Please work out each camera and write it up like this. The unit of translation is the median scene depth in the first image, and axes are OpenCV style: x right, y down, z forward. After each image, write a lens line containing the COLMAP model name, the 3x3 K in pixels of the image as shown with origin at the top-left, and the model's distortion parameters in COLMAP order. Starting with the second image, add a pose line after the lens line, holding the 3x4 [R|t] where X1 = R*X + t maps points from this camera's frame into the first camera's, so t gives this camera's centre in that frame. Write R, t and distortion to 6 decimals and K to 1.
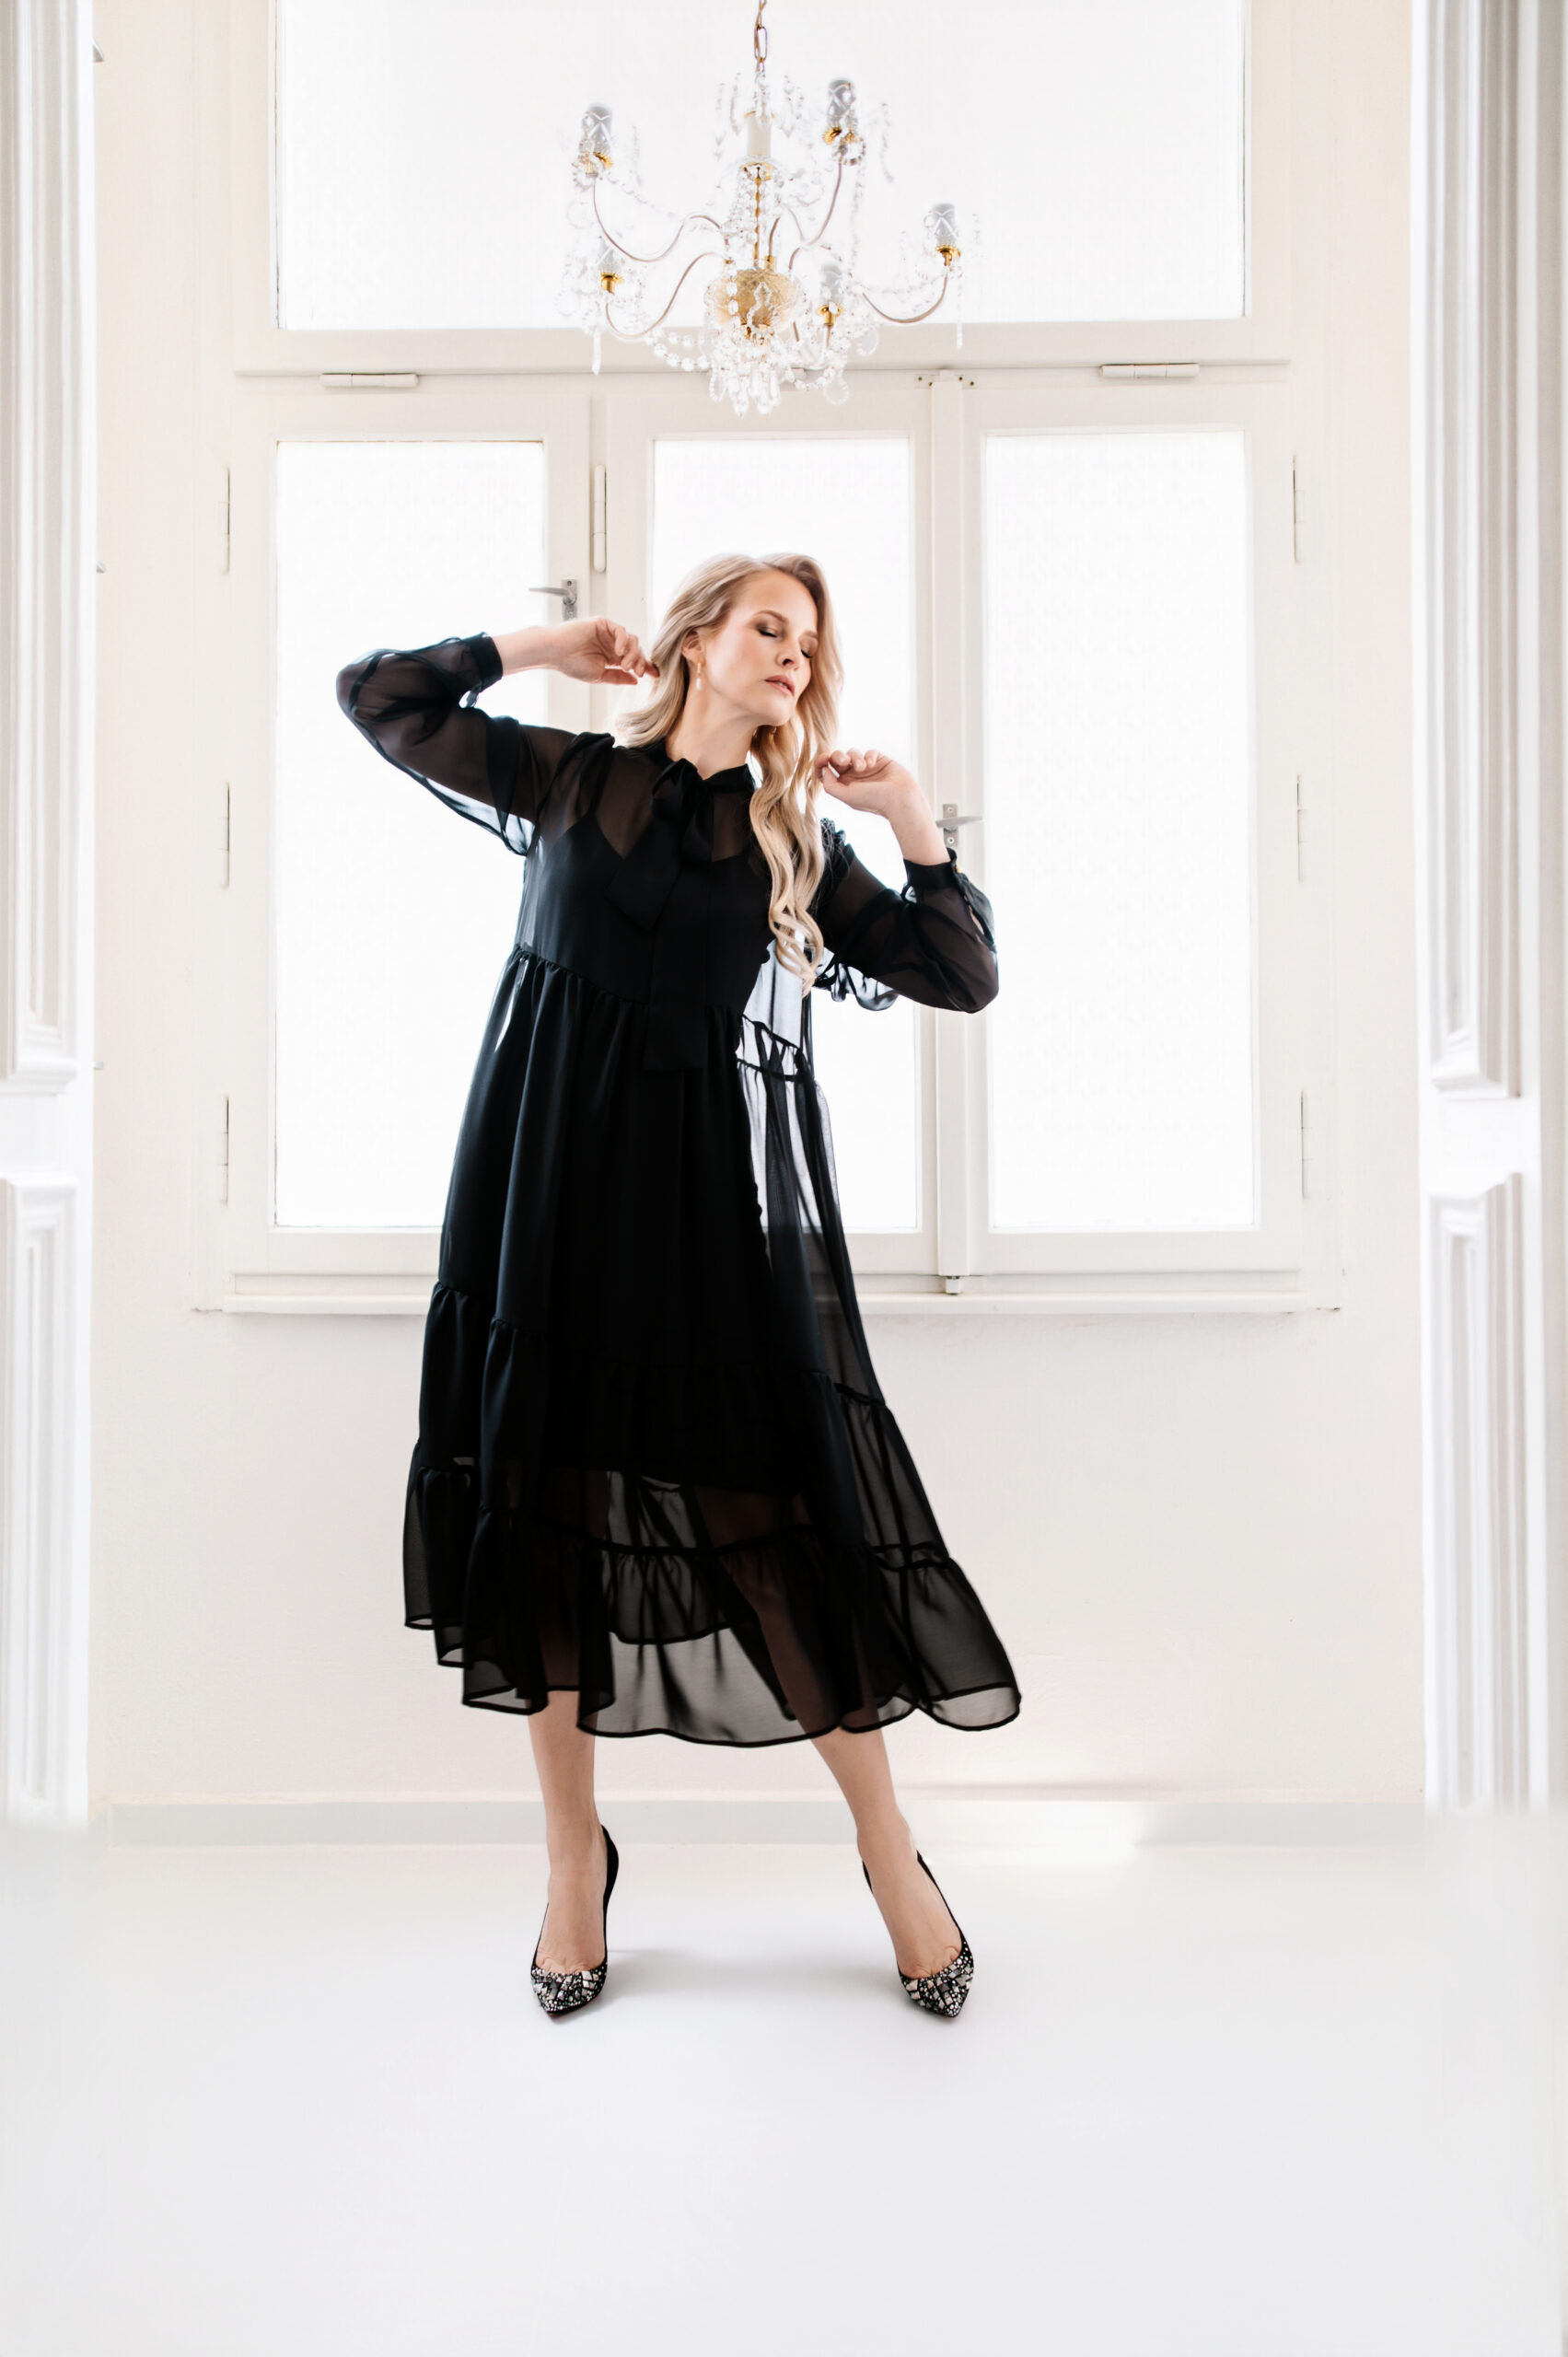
lens RADIAL K [[2134.6, 0, 775.0], [0, 2134.6, 1182.8], [0, 0, 1]] dist [0.003701, 0.000000]
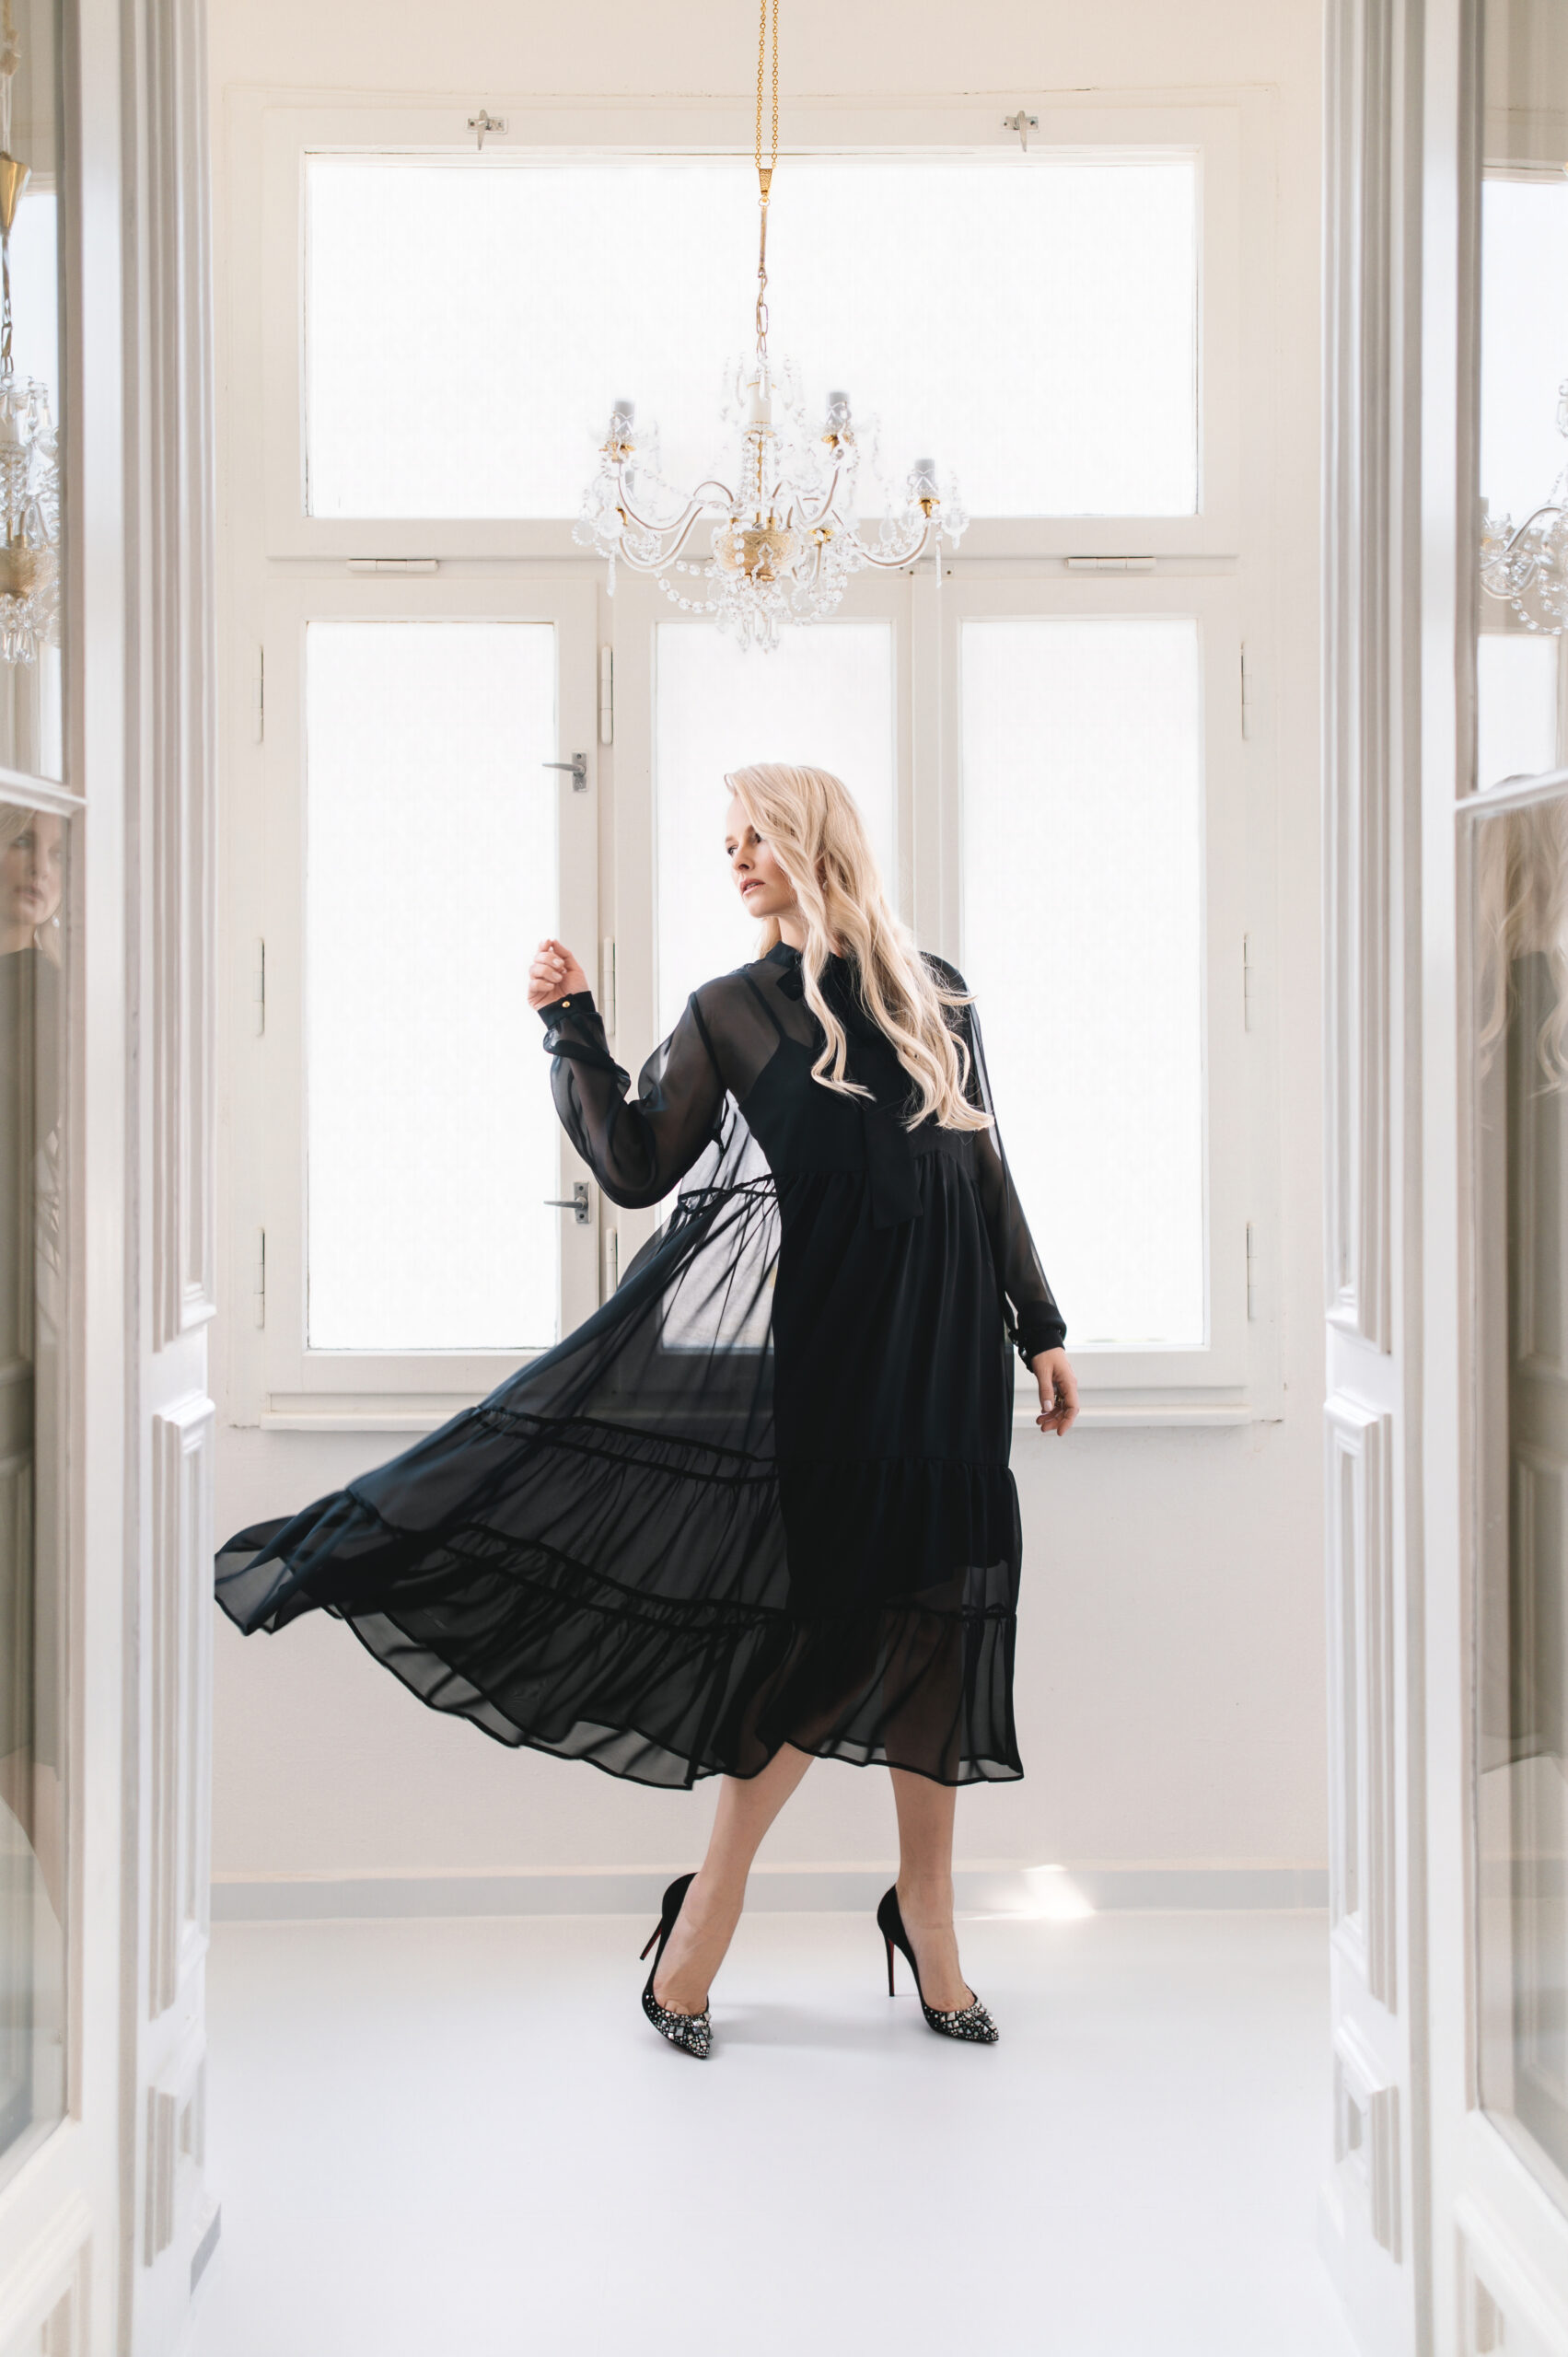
lens RADIAL K [[2284.6, 0, 794.1], [0, 2284.6, 1173.7], [0, 0, 1]] dist [0.023386, 0.000000]
pose [[0.999587, 0.000632, 0.028721, -0.020316], [-0.000951, 0.999938, 0.011087, -0.082535], [-0.028712, -0.011110, 0.999526, -0.170648]]
